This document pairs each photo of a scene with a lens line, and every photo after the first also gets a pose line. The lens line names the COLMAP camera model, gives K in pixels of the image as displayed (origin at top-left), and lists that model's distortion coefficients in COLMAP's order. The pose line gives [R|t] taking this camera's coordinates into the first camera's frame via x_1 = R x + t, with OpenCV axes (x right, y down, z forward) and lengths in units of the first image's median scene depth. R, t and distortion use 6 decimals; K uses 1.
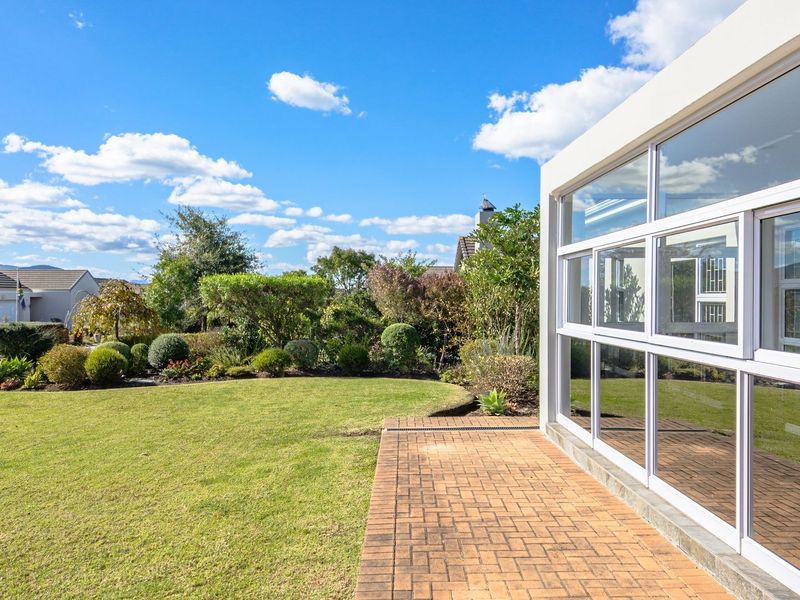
lens RADIAL K [[618.1, 0, 397.6], [0, 618.1, 299.8], [0, 0, 1]] dist [0.012691, 0.001764]
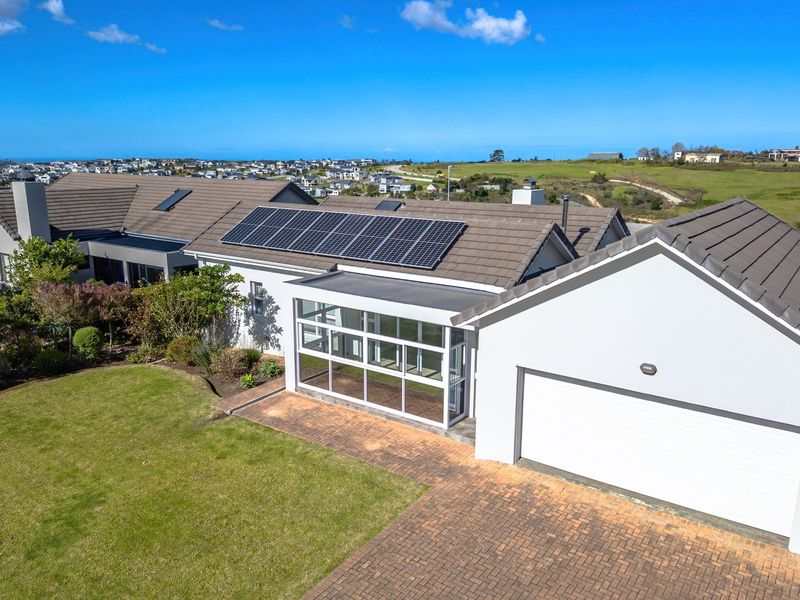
lens RADIAL K [[618.1, 0, 401.3], [0, 618.1, 298.9], [0, 0, 1]] dist [0.012691, 0.001764]
pose [[0.606318, -0.184459, 0.773533, -1.393178], [0.012892, 0.974878, 0.222368, -0.714607], [-0.795118, -0.124854, 0.593464, -0.782451]]
